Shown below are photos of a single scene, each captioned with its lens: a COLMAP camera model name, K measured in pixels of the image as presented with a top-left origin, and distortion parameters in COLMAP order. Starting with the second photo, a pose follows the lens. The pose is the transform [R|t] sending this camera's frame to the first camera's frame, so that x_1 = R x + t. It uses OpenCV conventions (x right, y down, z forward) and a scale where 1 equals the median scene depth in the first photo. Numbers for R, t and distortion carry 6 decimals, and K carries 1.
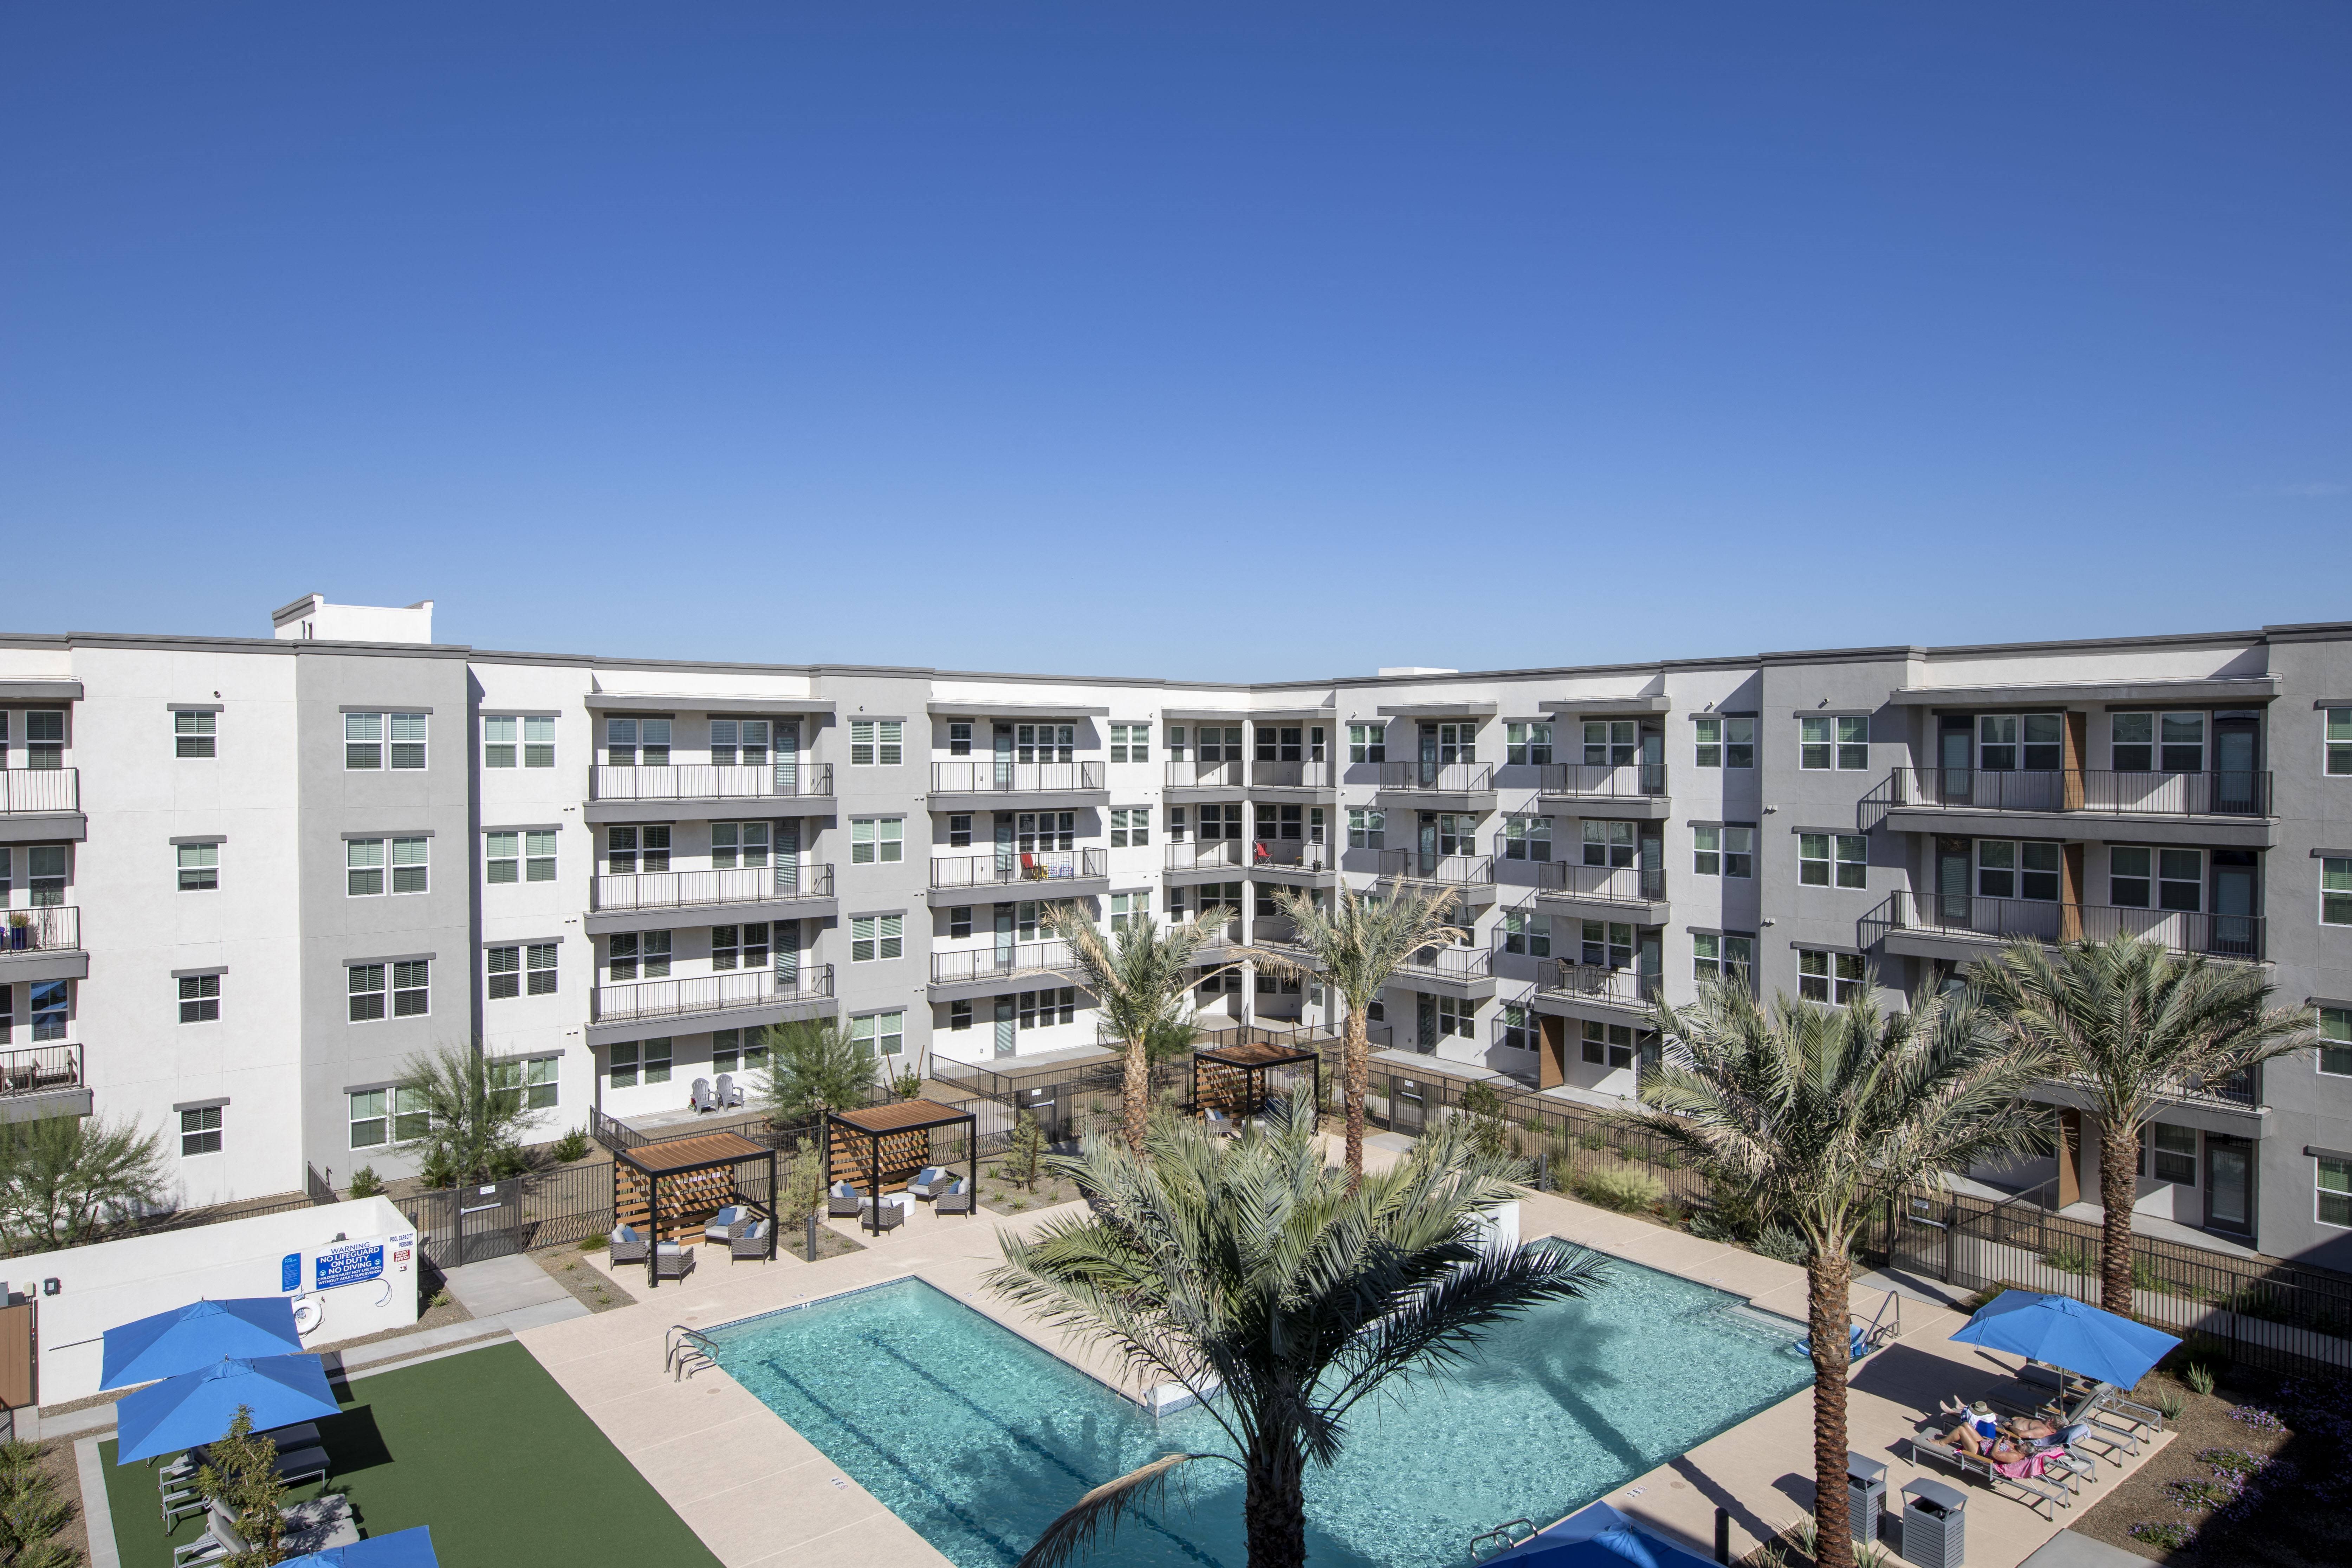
lens RADIAL K [[1487.7, 0, 1172.3], [0, 1487.7, 777.6], [0, 0, 1]] dist [-0.000585, 0.000021]
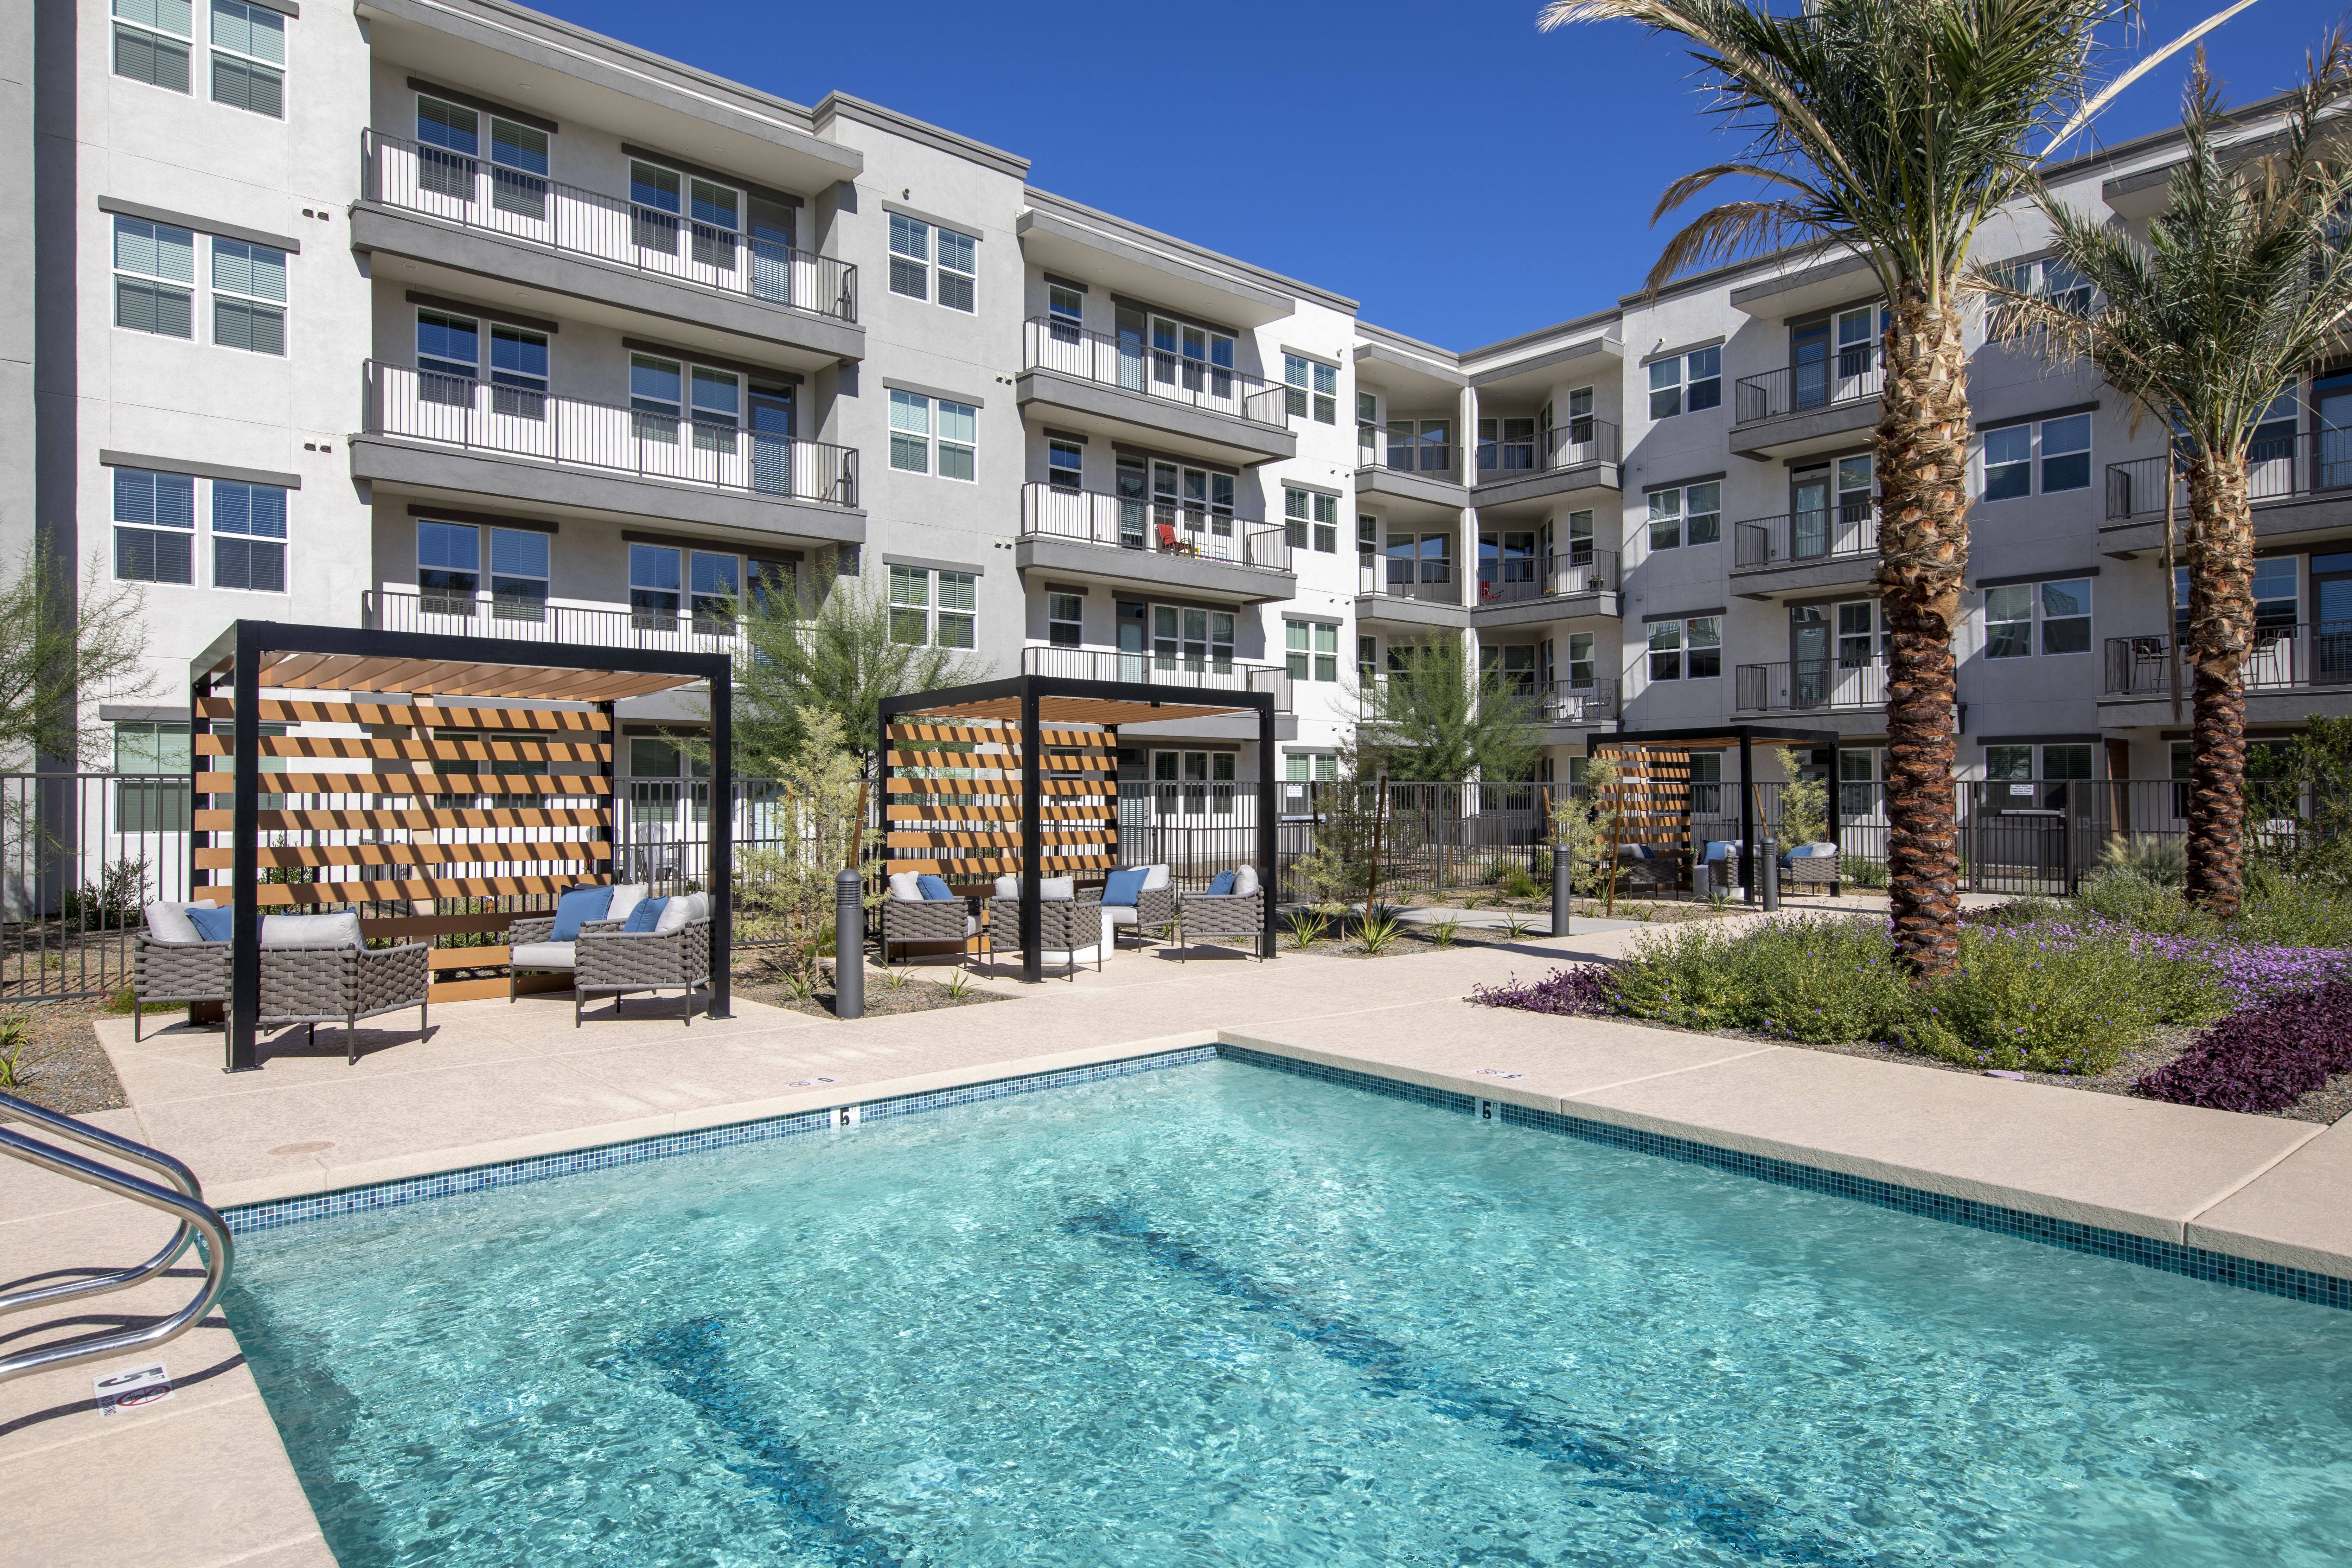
lens RADIAL K [[1377.6, 0, 1180.3], [0, 1377.6, 787.5], [0, 0, 1]] dist [0.001936, 0.000215]
pose [[0.999456, -0.001368, 0.032961, -0.115495], [0.002061, 0.999777, -0.021008, 0.177846], [-0.032924, 0.021064, 0.999236, 0.450117]]
